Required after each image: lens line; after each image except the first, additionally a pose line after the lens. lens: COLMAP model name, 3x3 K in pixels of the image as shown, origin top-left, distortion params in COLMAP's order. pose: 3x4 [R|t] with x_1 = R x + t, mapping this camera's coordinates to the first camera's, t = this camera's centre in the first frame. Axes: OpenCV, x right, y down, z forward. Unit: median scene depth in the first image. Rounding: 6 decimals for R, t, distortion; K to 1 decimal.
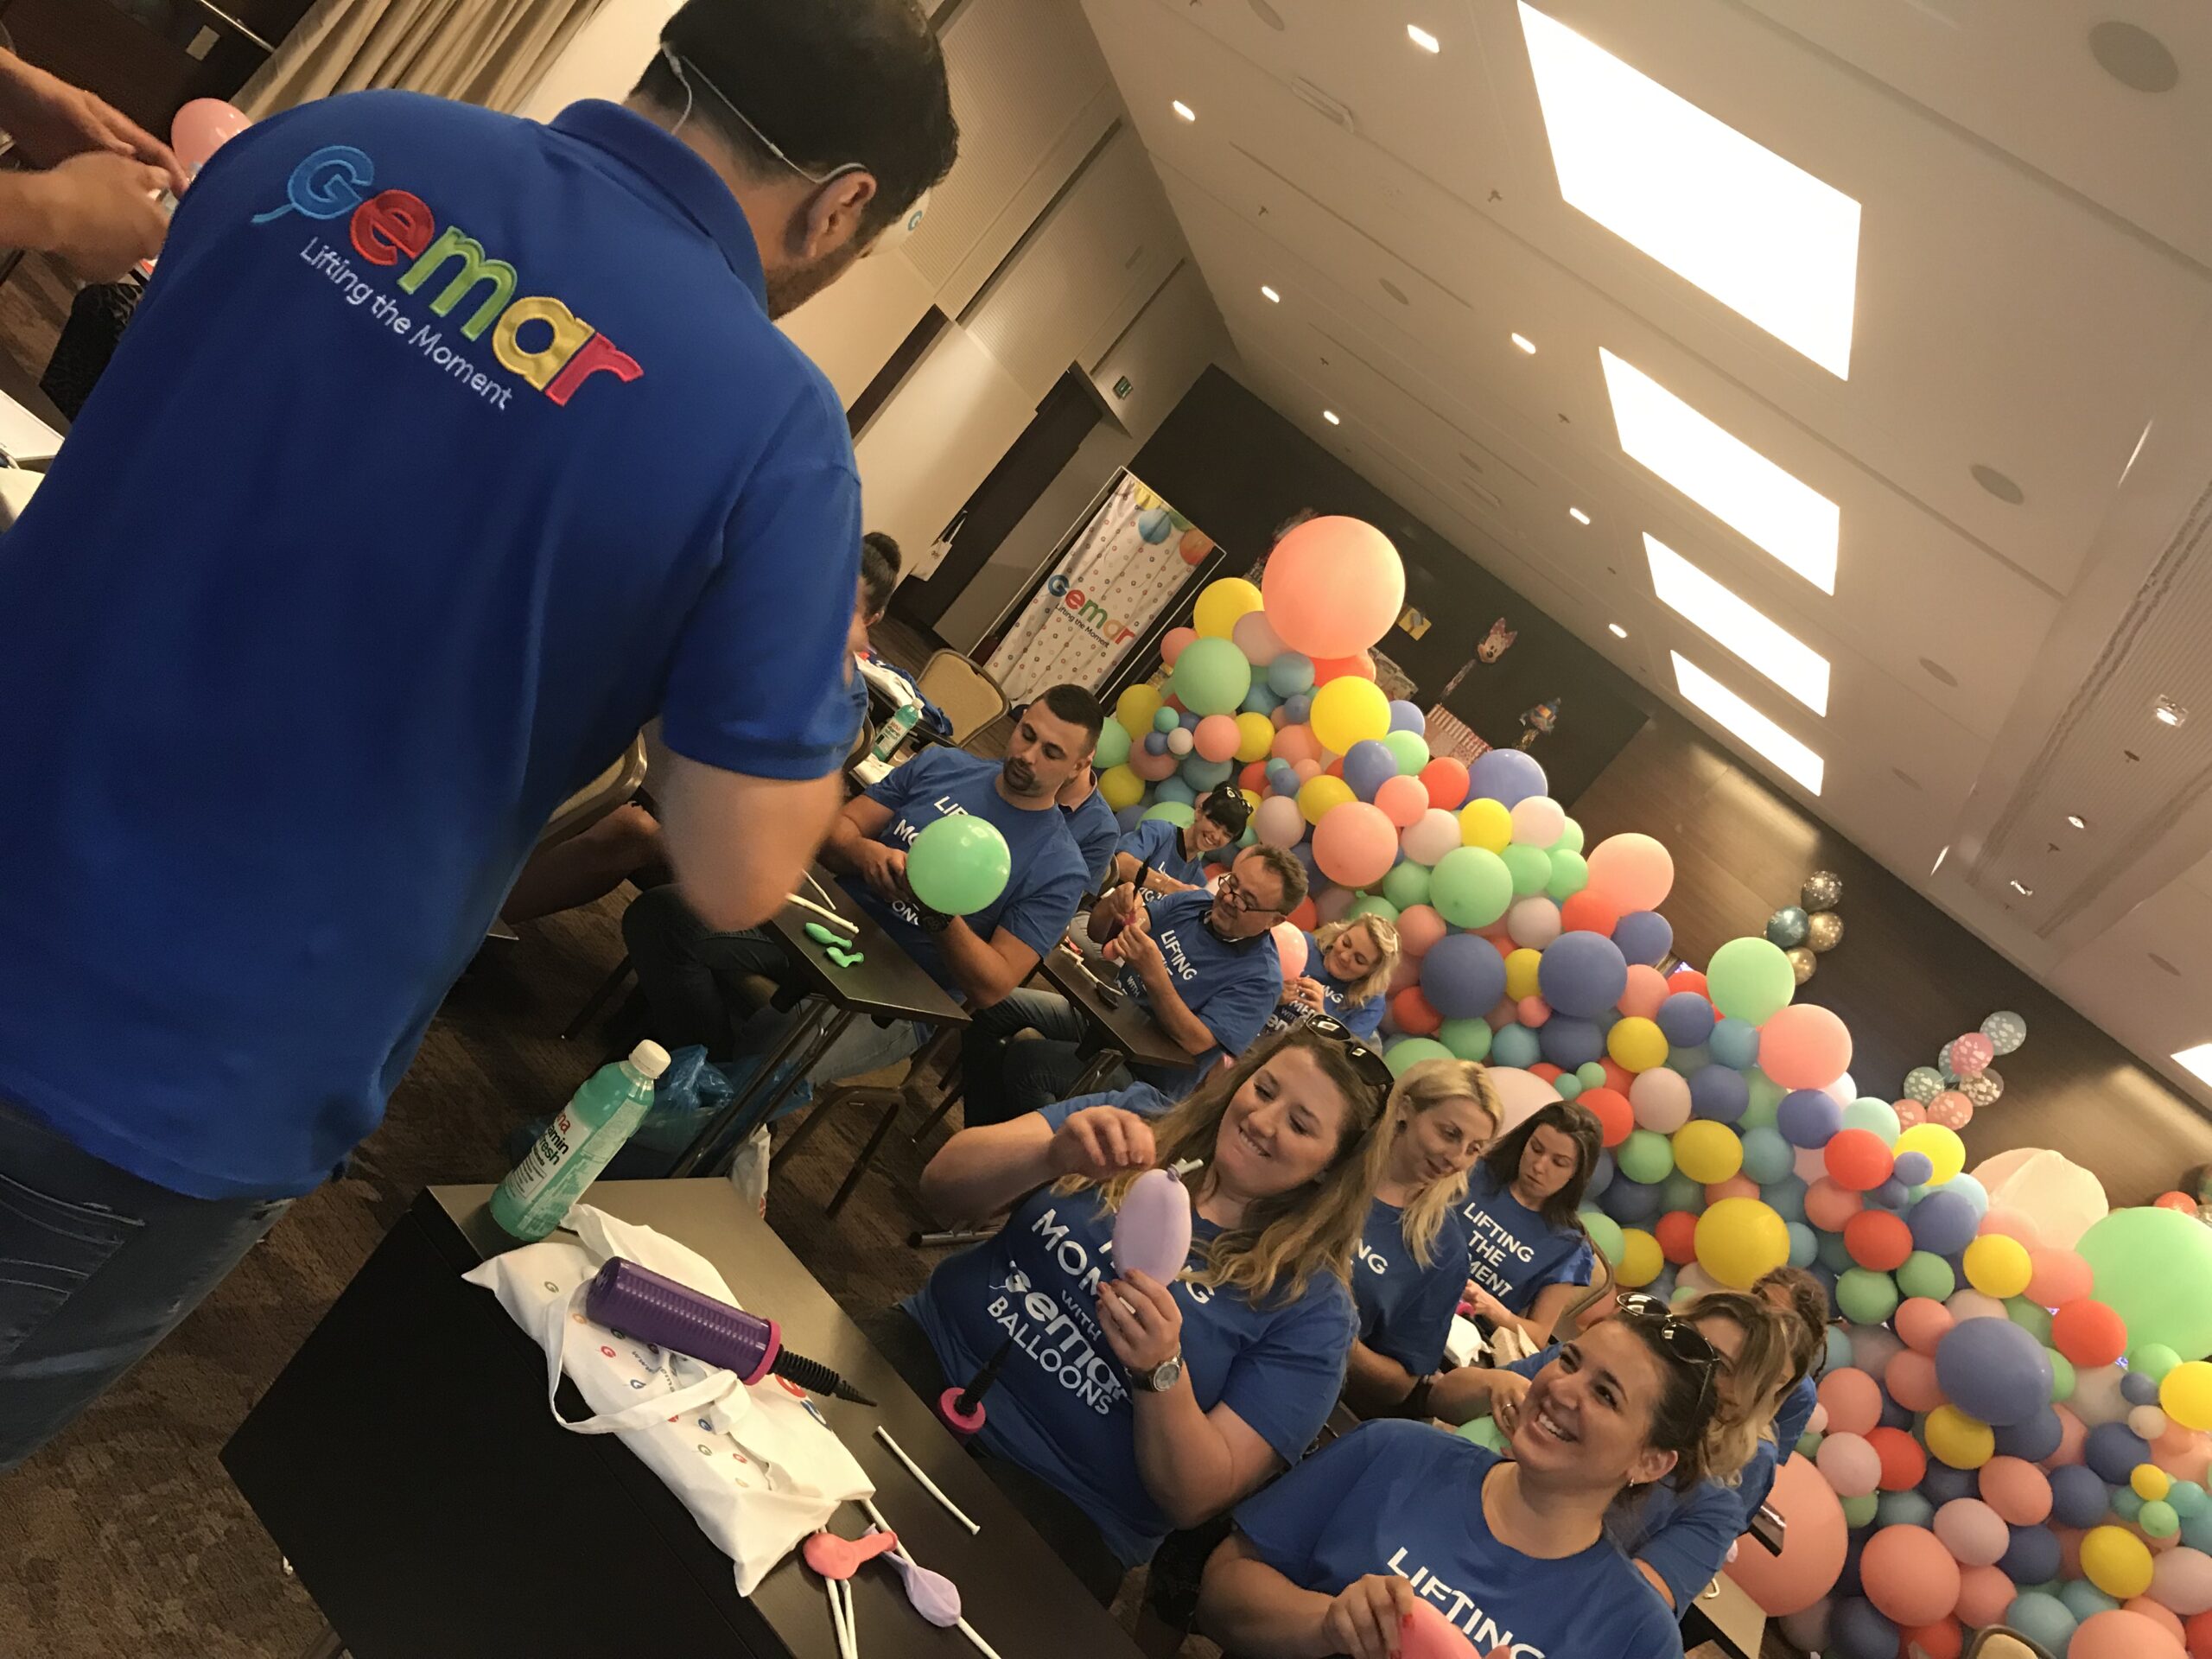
lens RADIAL K [[1789.9, 0, 1106.0], [0, 1789.9, 829.5], [0, 0, 1]] dist [-0.008866, 0.003243]
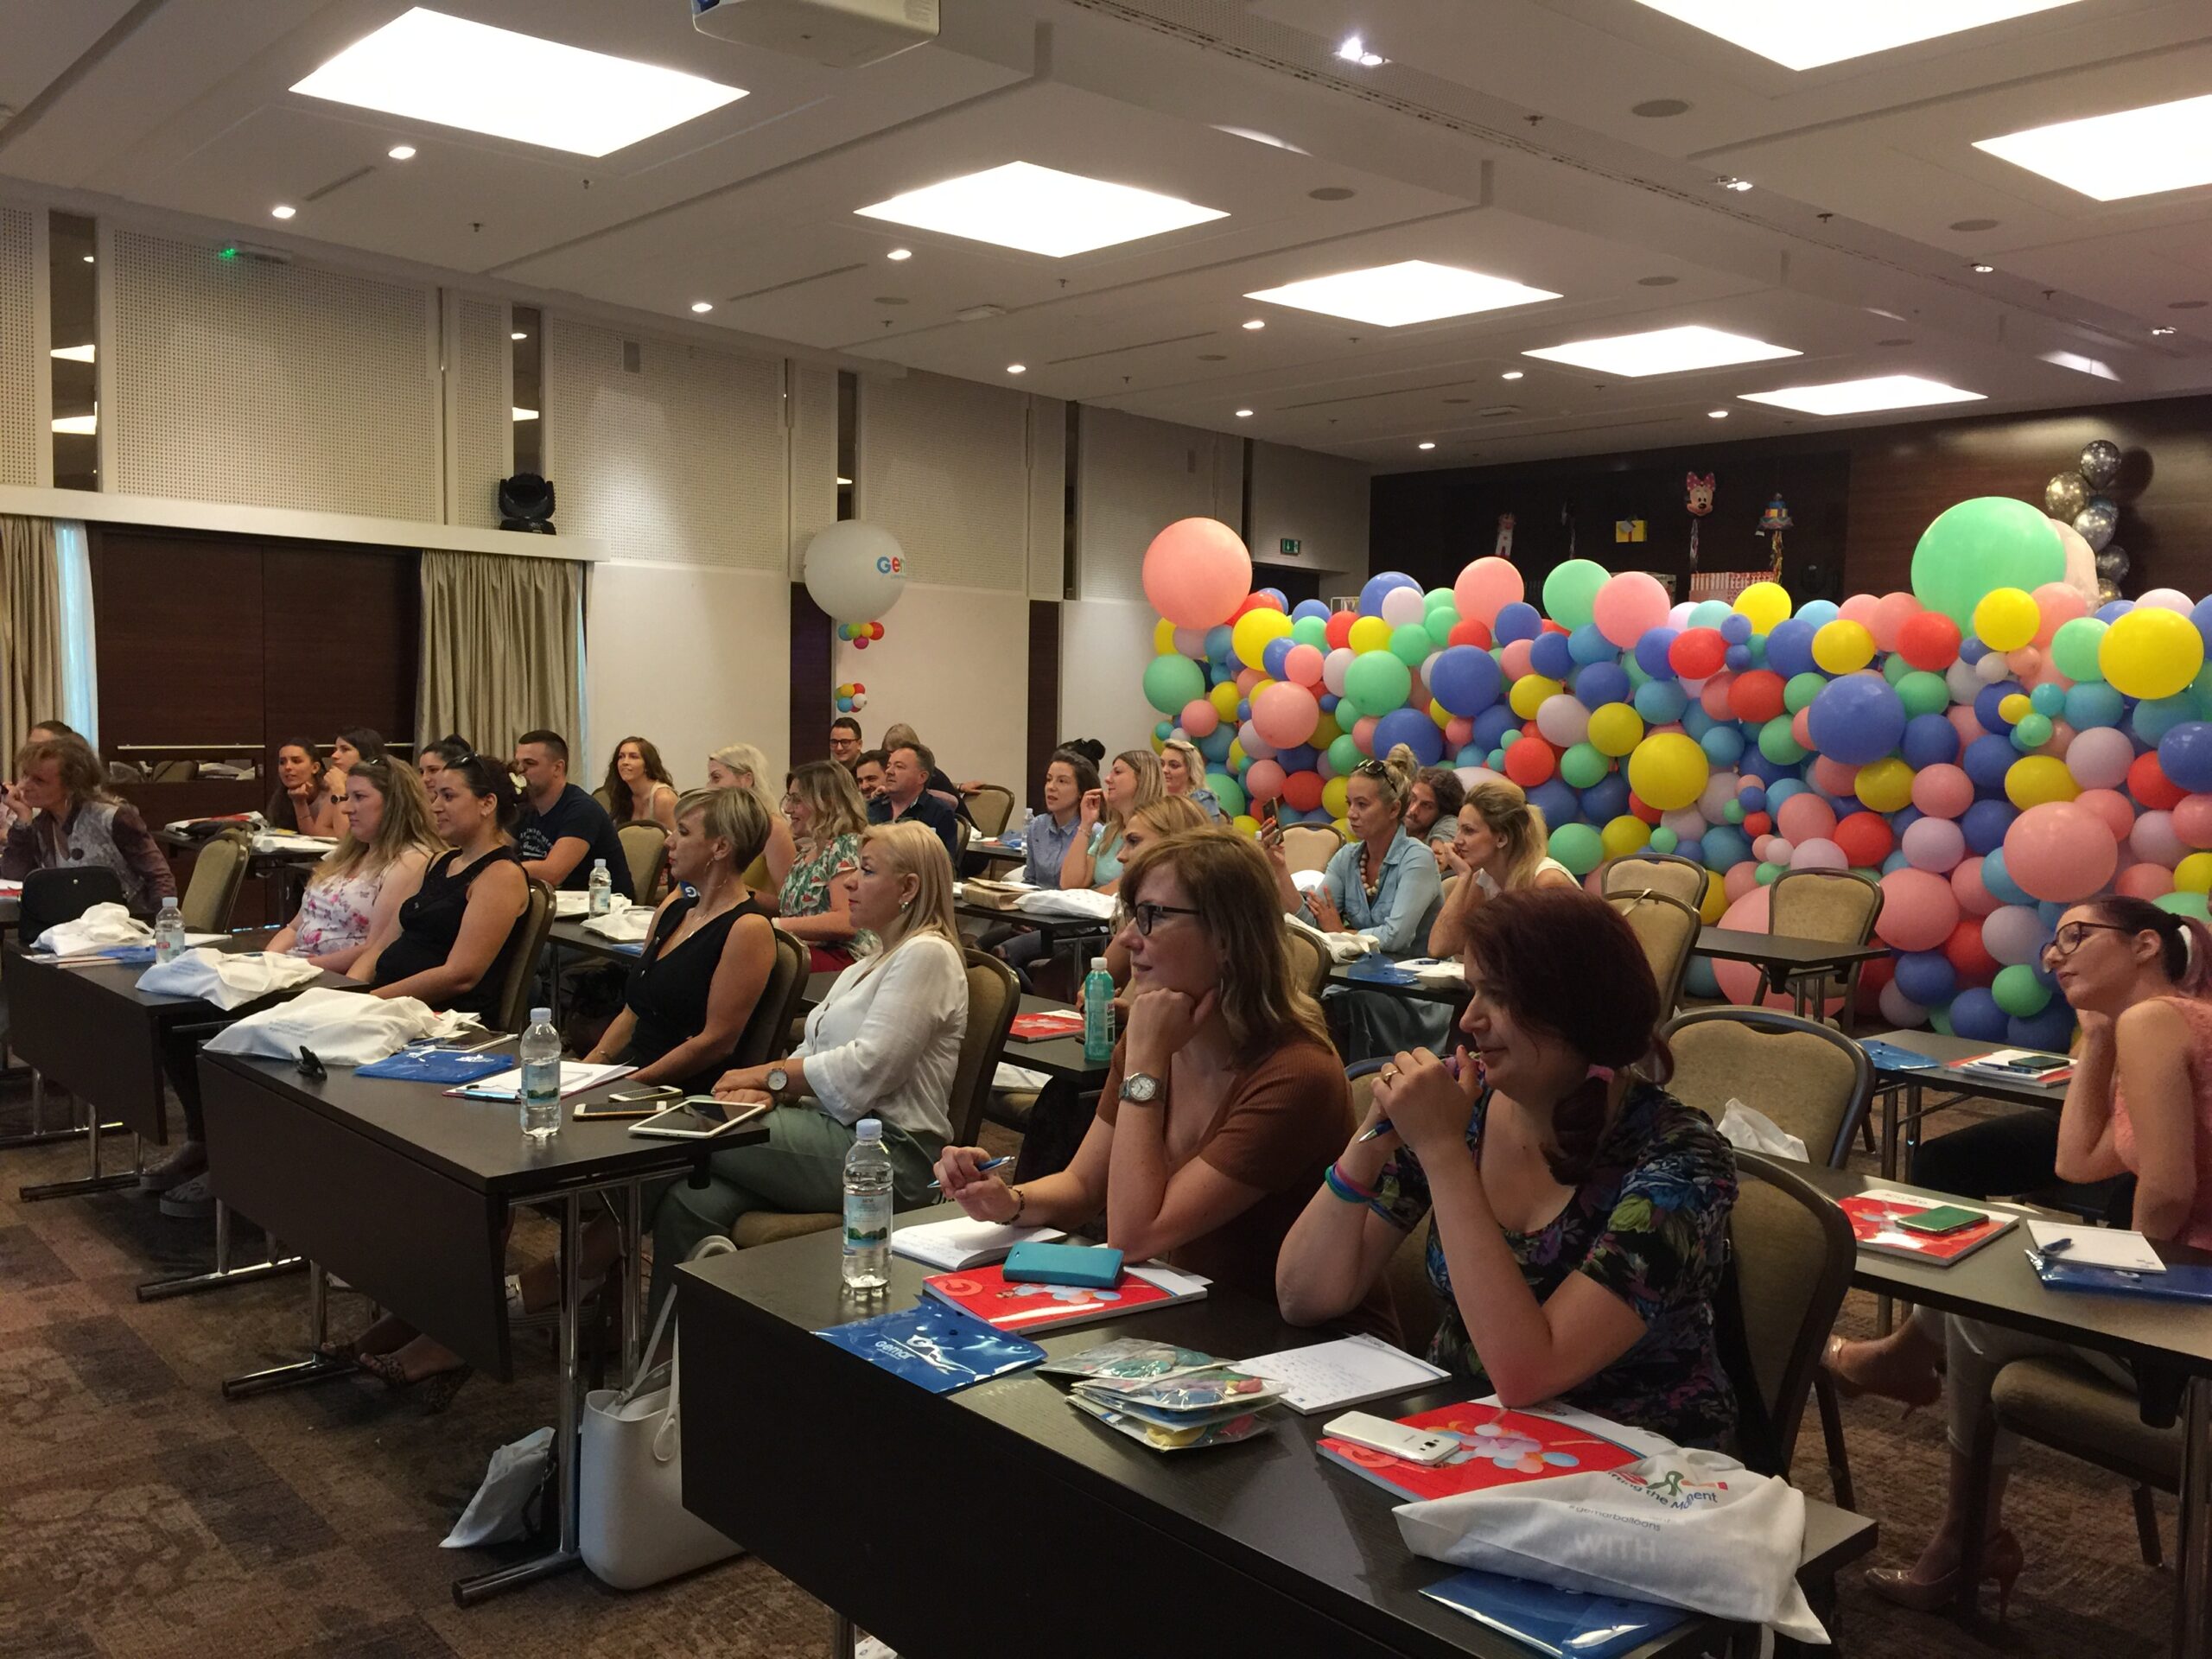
lens RADIAL K [[1930.2, 0, 1106.0], [0, 1930.2, 829.5], [0, 0, 1]] dist [0.048796, -0.006390]
pose [[0.721398, -0.602684, -0.341110, 0.441499], [0.518490, 0.796570, -0.310875, 0.411191], [0.459078, 0.047403, 0.887131, -0.262715]]
